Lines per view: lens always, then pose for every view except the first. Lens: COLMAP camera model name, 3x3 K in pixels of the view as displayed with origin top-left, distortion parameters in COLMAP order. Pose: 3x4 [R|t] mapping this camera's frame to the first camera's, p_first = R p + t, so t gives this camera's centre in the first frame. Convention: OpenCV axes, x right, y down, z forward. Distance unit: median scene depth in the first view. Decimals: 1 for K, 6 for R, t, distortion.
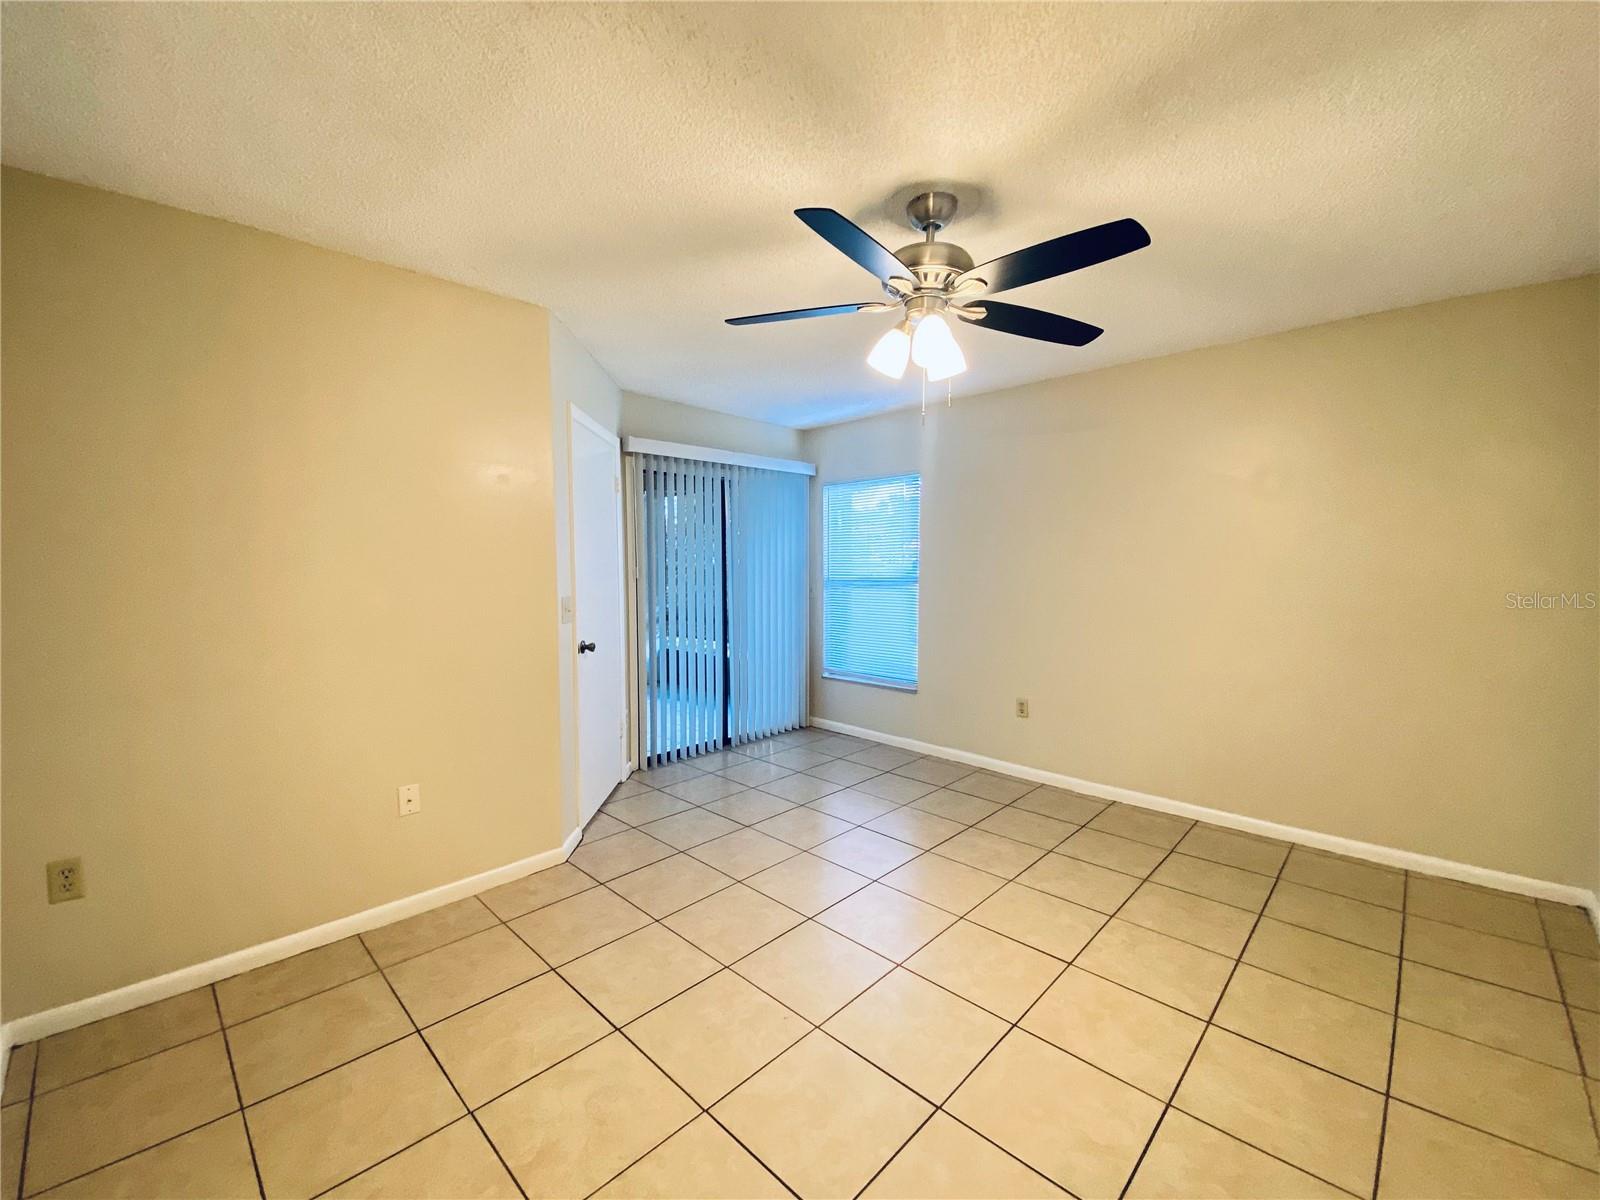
lens RADIAL K [[654.7, 0, 799.2], [0, 654.7, 600.8], [0, 0, 1]] dist [0.004479, -0.000034]
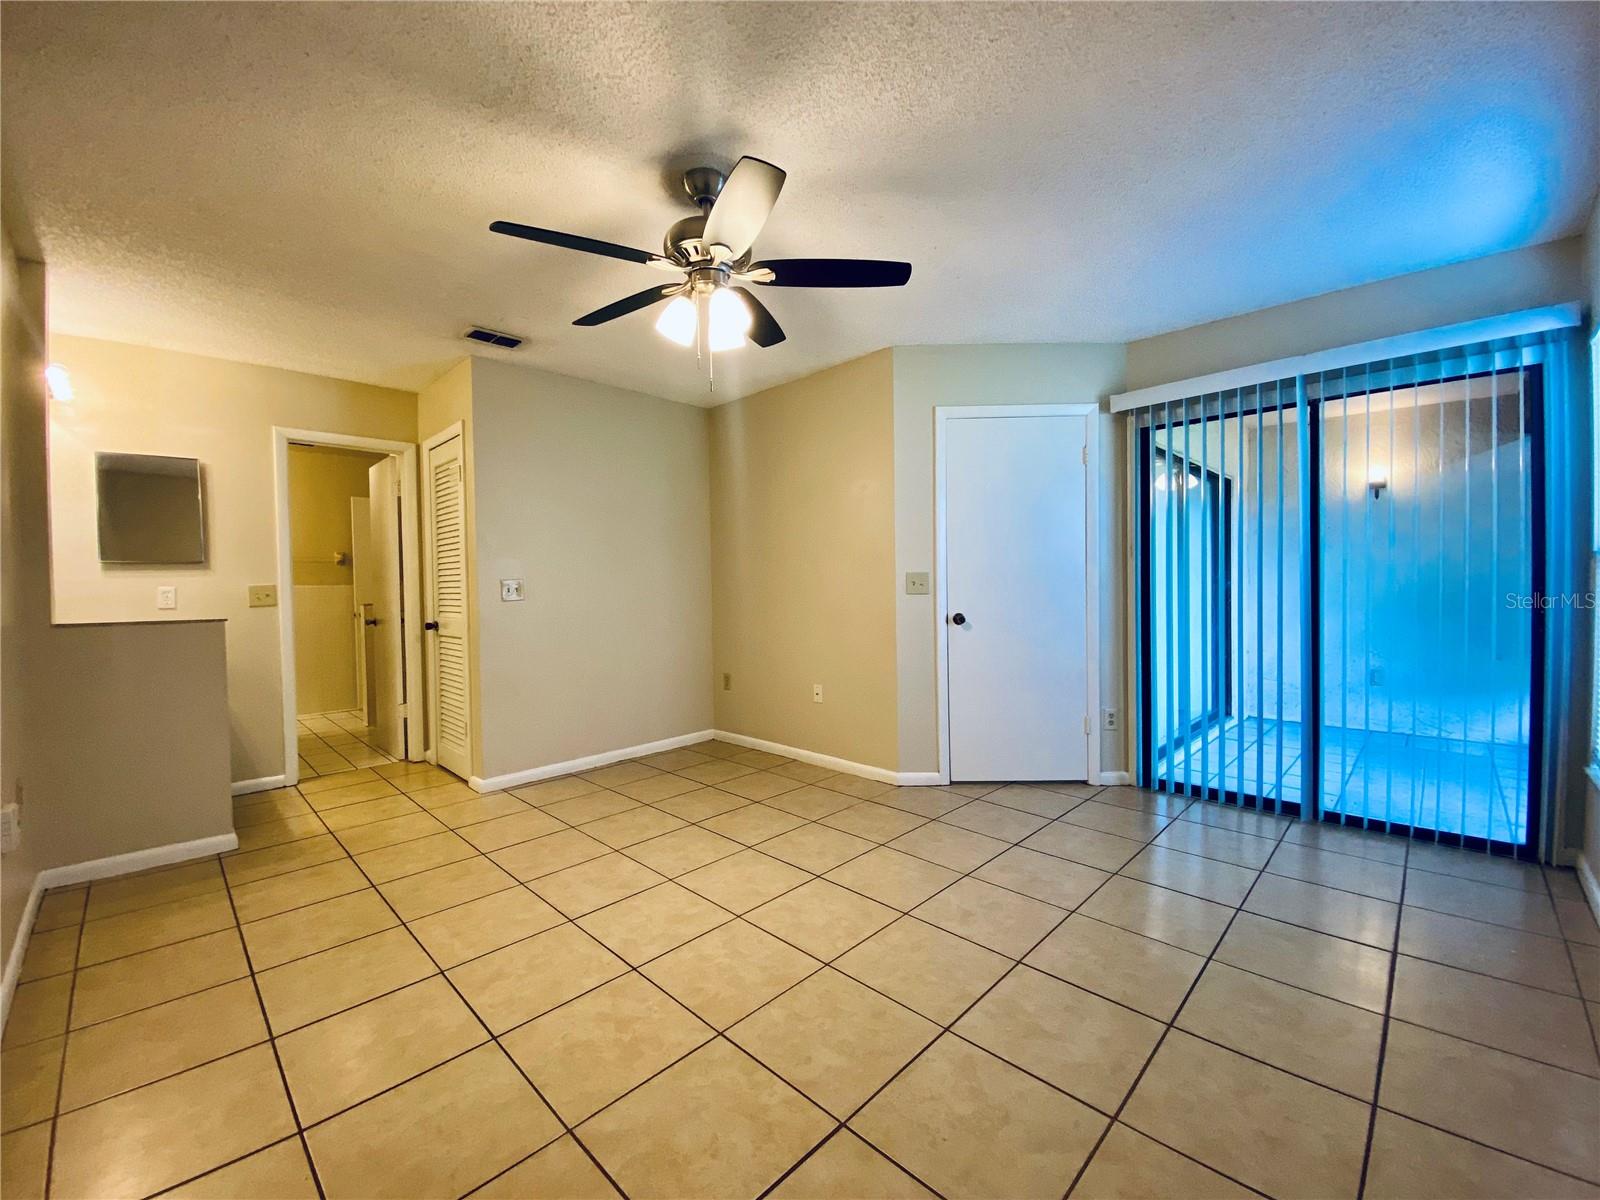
lens RADIAL K [[654.7, 0, 798.3], [0, 654.7, 598.4], [0, 0, 1]] dist [0.004479, -0.000034]
pose [[-0.013197, 0.024332, -0.999617, 1.017935], [-0.044566, 0.998696, 0.024898, 0.028379], [0.998919, 0.044878, -0.012096, 0.951165]]
